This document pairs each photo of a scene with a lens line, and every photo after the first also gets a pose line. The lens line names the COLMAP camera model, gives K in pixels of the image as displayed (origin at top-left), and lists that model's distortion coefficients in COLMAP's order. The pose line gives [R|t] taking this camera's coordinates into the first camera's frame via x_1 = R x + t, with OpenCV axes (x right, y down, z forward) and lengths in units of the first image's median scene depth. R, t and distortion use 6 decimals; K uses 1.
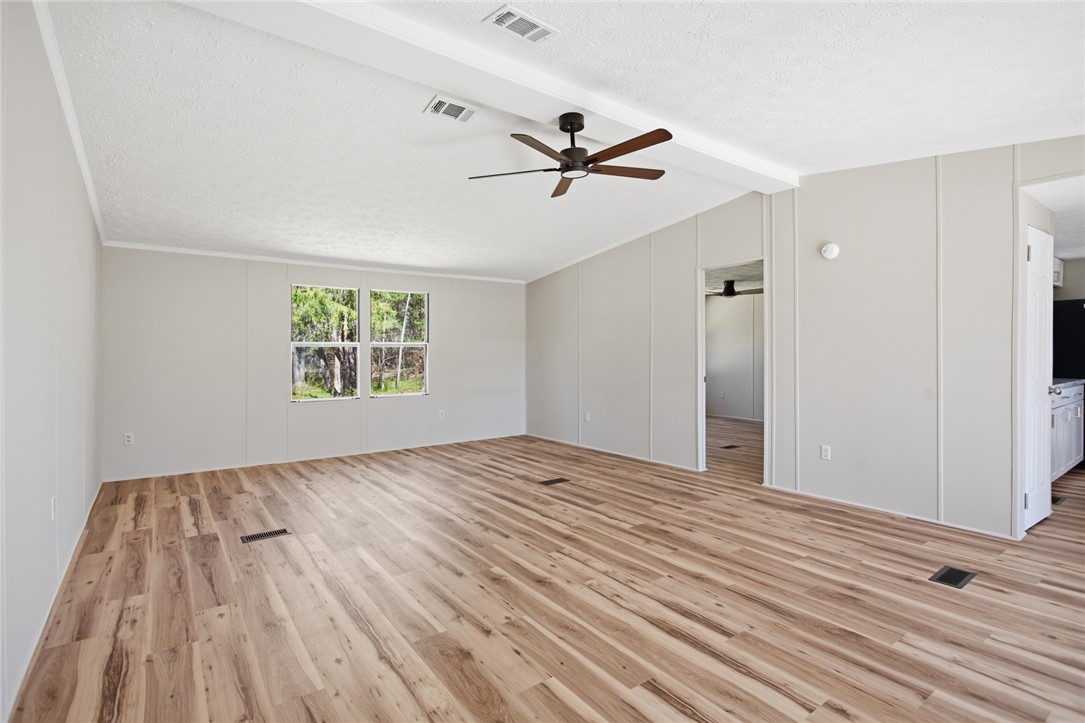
lens RADIAL K [[518.3, 0, 548.3], [0, 518.3, 355.7], [0, 0, 1]] dist [-0.004309, 0.000354]
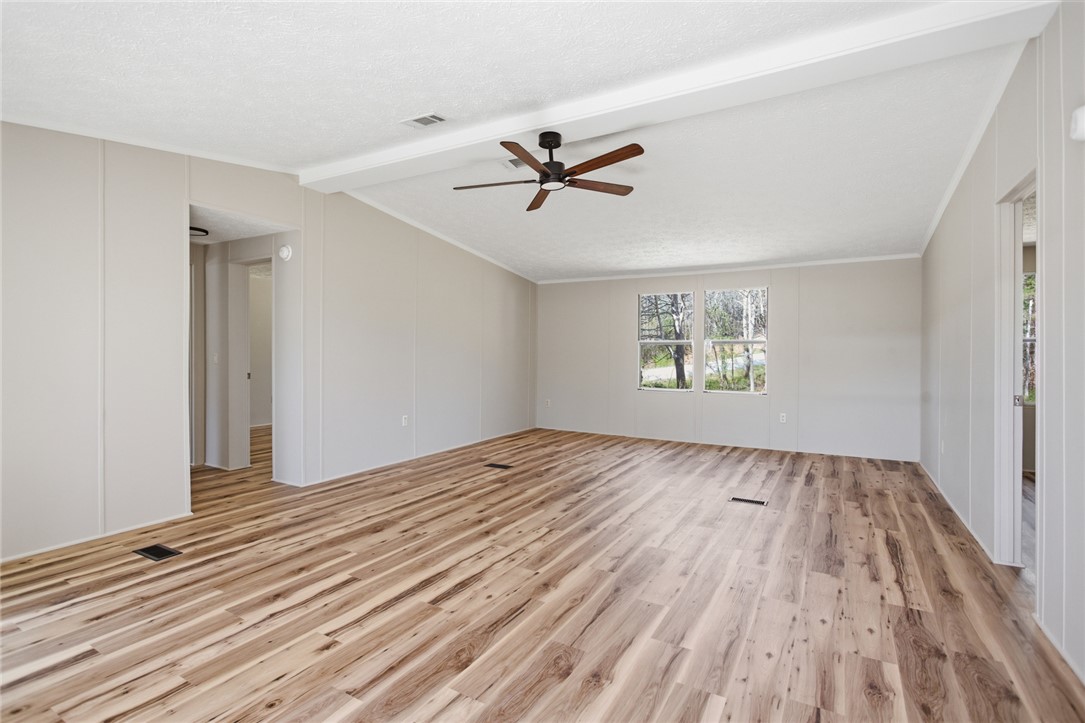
lens RADIAL K [[518.3, 0, 533.7], [0, 518.3, 345.5], [0, 0, 1]] dist [-0.004309, 0.000354]
pose [[0.395922, -0.000883, -0.918284, 1.024545], [-0.011551, 0.999916, -0.005942, -0.007150], [0.918211, 0.012960, 0.395878, 0.525948]]
